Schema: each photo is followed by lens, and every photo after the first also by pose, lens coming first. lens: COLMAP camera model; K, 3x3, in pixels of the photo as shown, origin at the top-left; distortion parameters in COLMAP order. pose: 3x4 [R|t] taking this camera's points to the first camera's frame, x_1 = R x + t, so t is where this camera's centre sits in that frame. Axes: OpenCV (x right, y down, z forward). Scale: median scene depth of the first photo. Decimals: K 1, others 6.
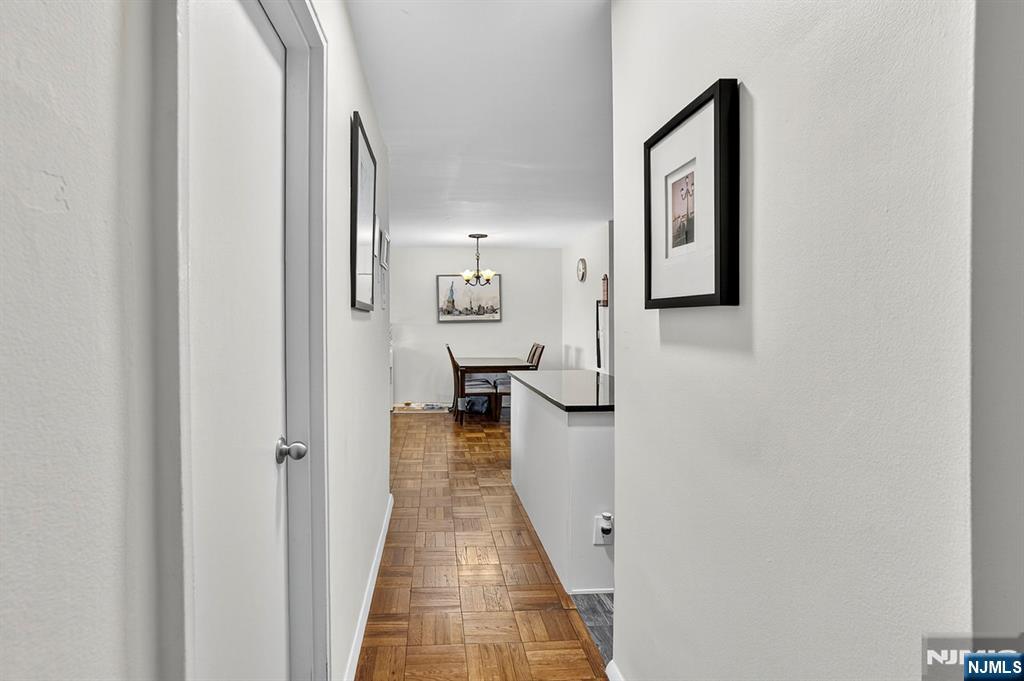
lens RADIAL K [[440.5, 0, 509.8], [0, 440.5, 319.2], [0, 0, 1]] dist [-0.096806, 0.032653]
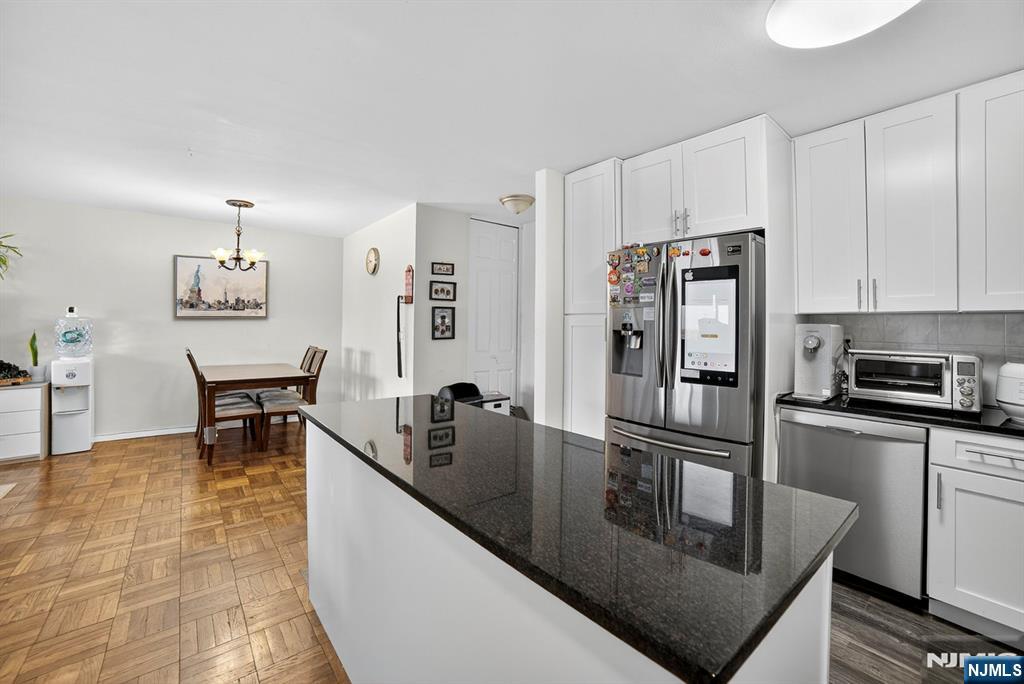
lens RADIAL K [[440.5, 0, 509.8], [0, 440.5, 320.7], [0, 0, 1]] dist [-0.096806, 0.032653]
pose [[0.875137, 0.017875, 0.483544, -0.014988], [-0.019194, 0.999813, -0.002222, 0.001644], [-0.483494, -0.007337, 0.875317, 0.147171]]
